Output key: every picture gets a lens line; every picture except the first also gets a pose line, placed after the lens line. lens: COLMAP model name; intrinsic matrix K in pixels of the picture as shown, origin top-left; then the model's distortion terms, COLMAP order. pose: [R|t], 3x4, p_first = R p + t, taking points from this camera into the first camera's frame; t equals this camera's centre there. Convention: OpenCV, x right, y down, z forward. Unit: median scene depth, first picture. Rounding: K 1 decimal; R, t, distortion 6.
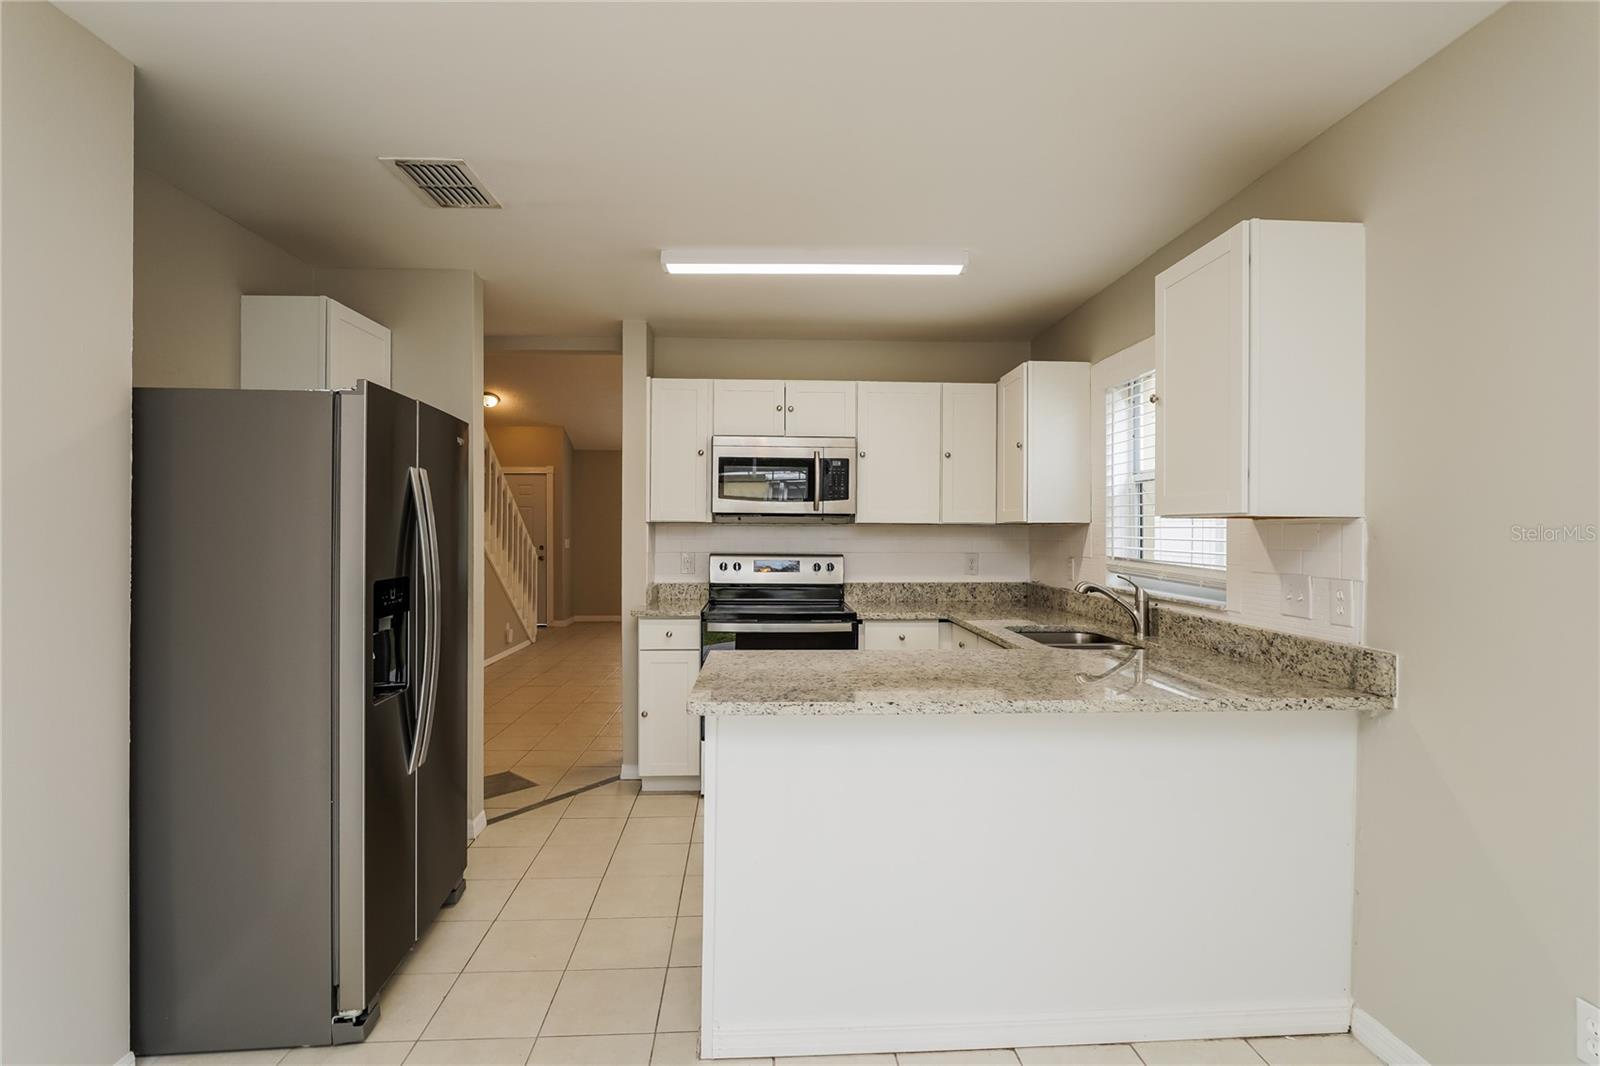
lens RADIAL K [[781.5, 0, 800.0], [0, 781.5, 533.0], [0, 0, 1]] dist [-0.034404, 0.015095]
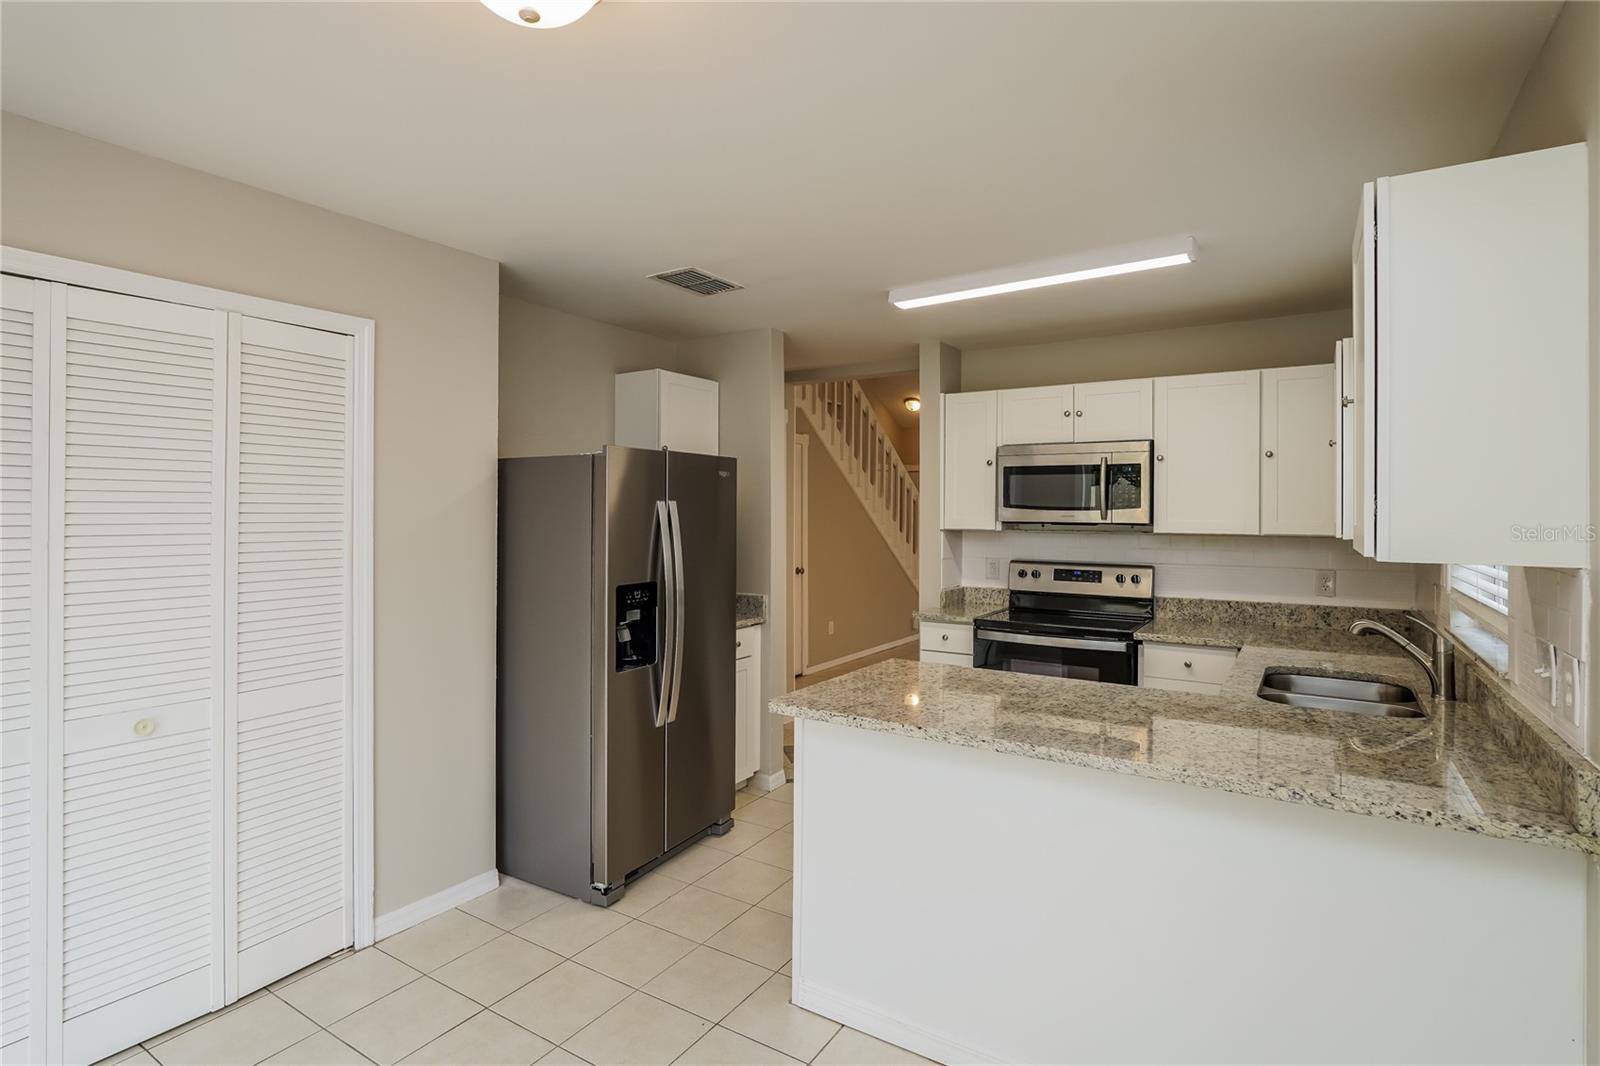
lens RADIAL K [[792.9, 0, 799.6], [0, 792.9, 513.0], [0, 0, 1]] dist [-0.019079, 0.001963]
pose [[0.808478, -0.000238, -0.588526, 0.285995], [-0.001716, 0.999995, -0.002761, -0.033648], [0.588523, 0.003242, 0.808474, 0.011209]]
